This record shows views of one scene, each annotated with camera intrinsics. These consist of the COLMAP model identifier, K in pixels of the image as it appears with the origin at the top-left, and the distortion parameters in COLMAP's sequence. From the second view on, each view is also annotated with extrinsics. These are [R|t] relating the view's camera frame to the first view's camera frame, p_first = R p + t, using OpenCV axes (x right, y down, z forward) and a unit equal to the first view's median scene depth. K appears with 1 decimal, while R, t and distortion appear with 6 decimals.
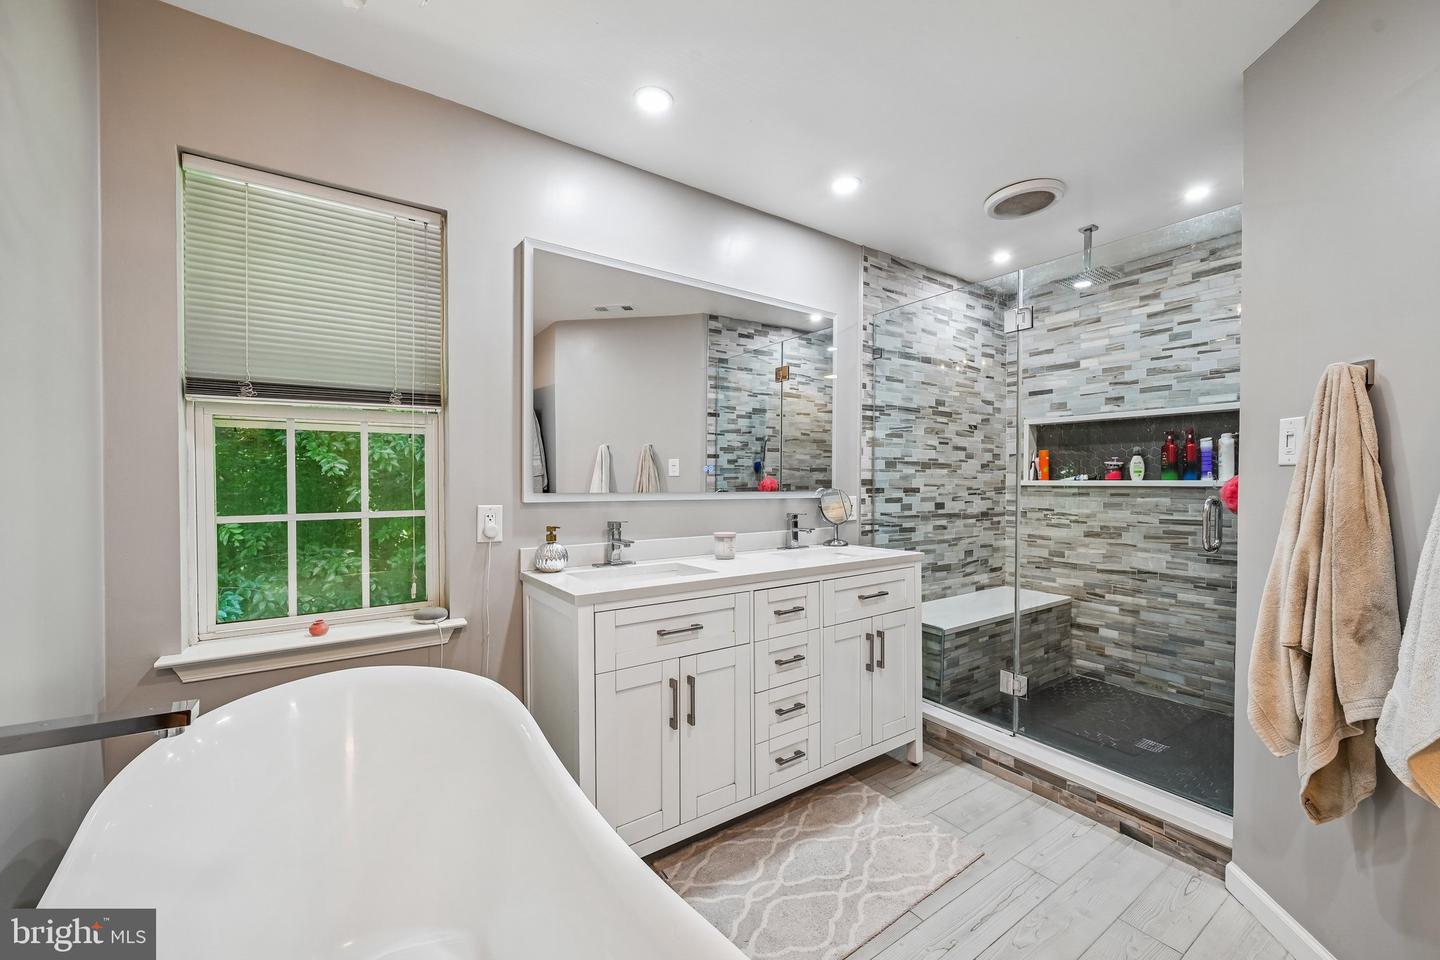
lens RADIAL K [[568.1, 0, 729.9], [0, 568.1, 485.0], [0, 0, 1]] dist [-0.002427, 0.000171]
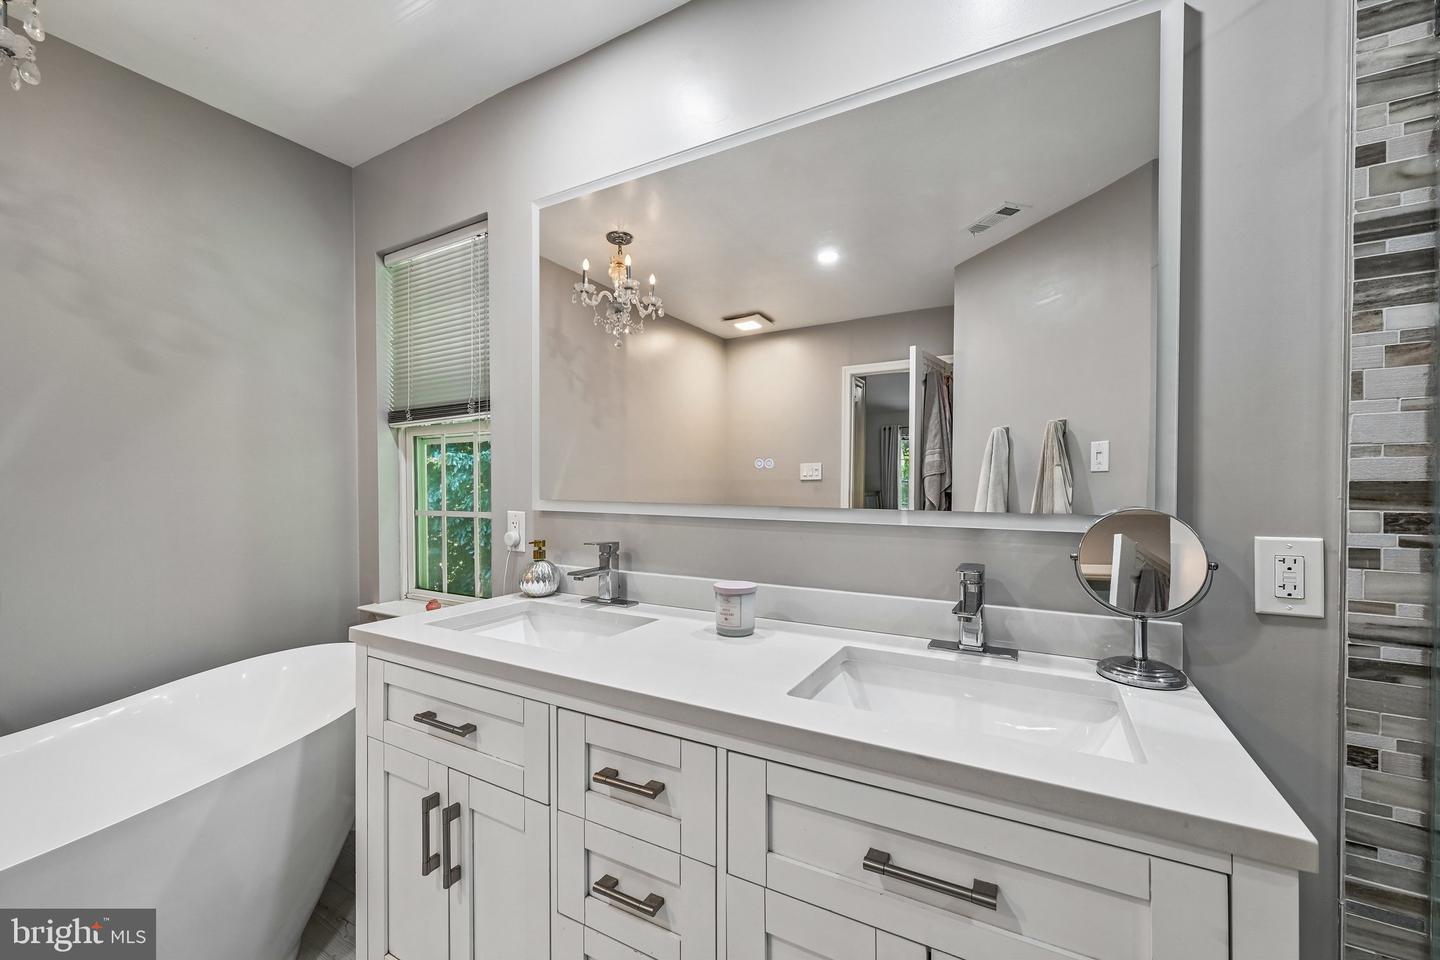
lens RADIAL K [[568.1, 0, 719.5], [0, 568.1, 481.3], [0, 0, 1]] dist [-0.002427, 0.000171]
pose [[0.424100, 0.005886, -0.905596, 0.462035], [-0.000614, 0.999981, 0.006211, -0.015636], [0.905615, -0.002078, 0.424095, 0.755845]]
